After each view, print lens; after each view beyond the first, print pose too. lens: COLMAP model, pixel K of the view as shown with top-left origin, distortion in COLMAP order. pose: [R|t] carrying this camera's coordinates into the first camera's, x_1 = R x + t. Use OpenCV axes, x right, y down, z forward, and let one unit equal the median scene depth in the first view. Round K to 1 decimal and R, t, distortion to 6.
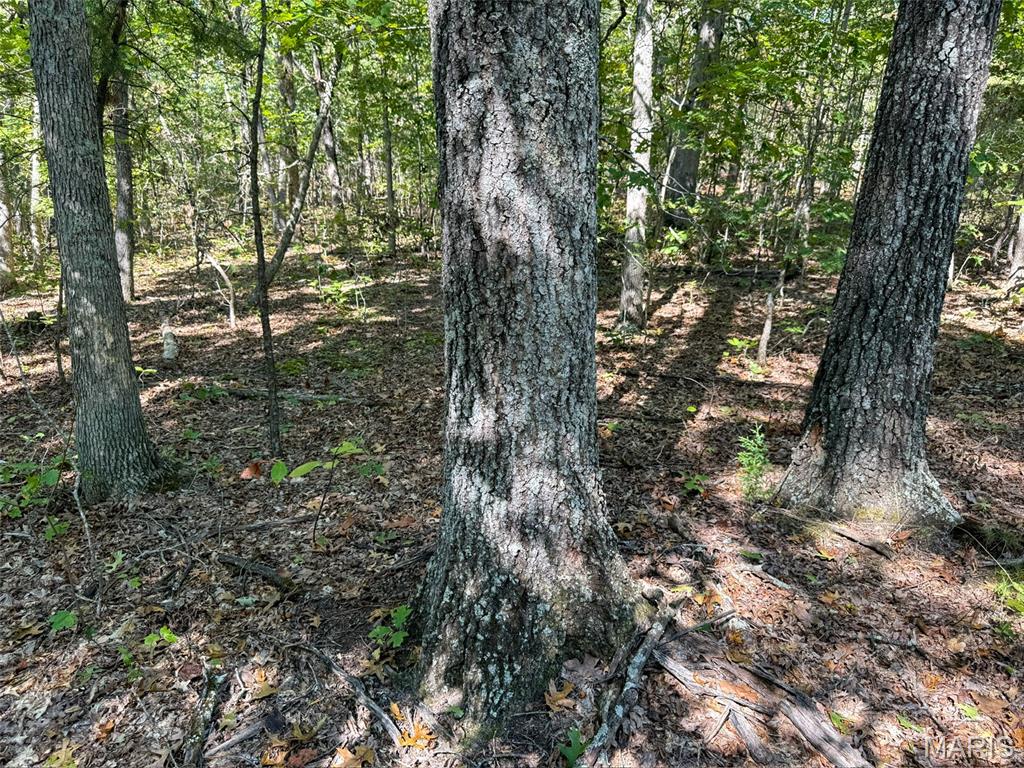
lens RADIAL K [[715.9, 0, 514.8], [0, 715.9, 388.6], [0, 0, 1]] dist [0.037305, -0.063533]
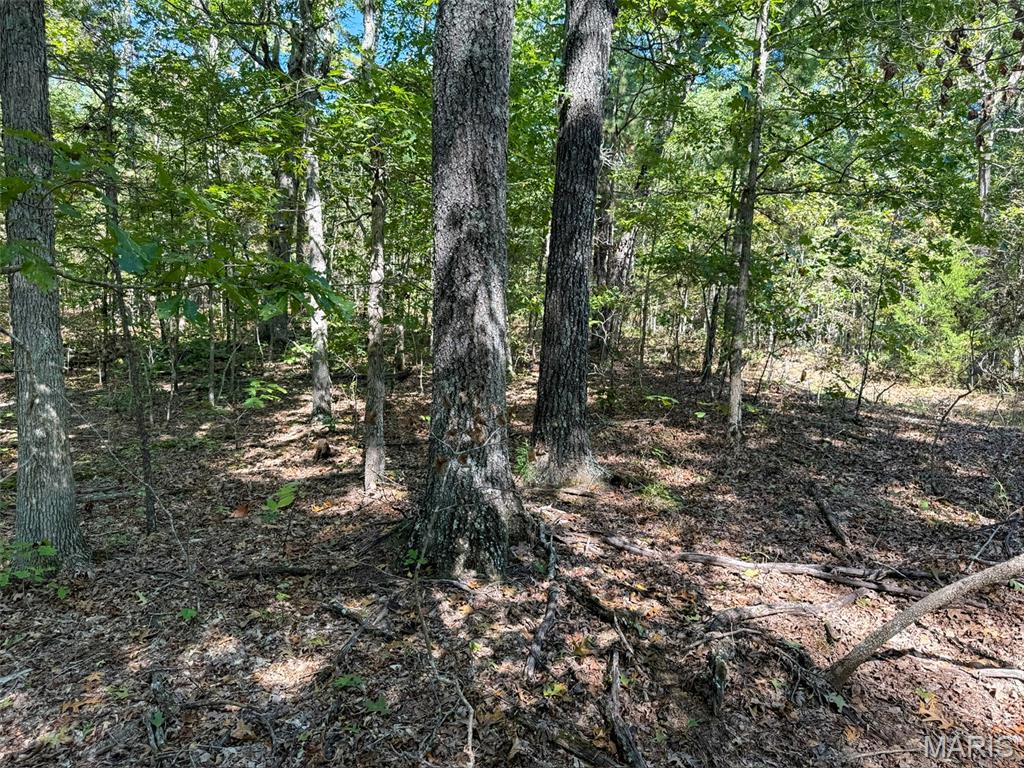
lens RADIAL K [[715.9, 0, 511.7], [0, 715.9, 379.9], [0, 0, 1]] dist [0.037305, -0.063533]
pose [[0.805609, -0.053363, 0.590039, -1.130518], [0.151668, 0.981323, -0.118329, 0.162380], [-0.572705, 0.184818, 0.798656, -0.723802]]
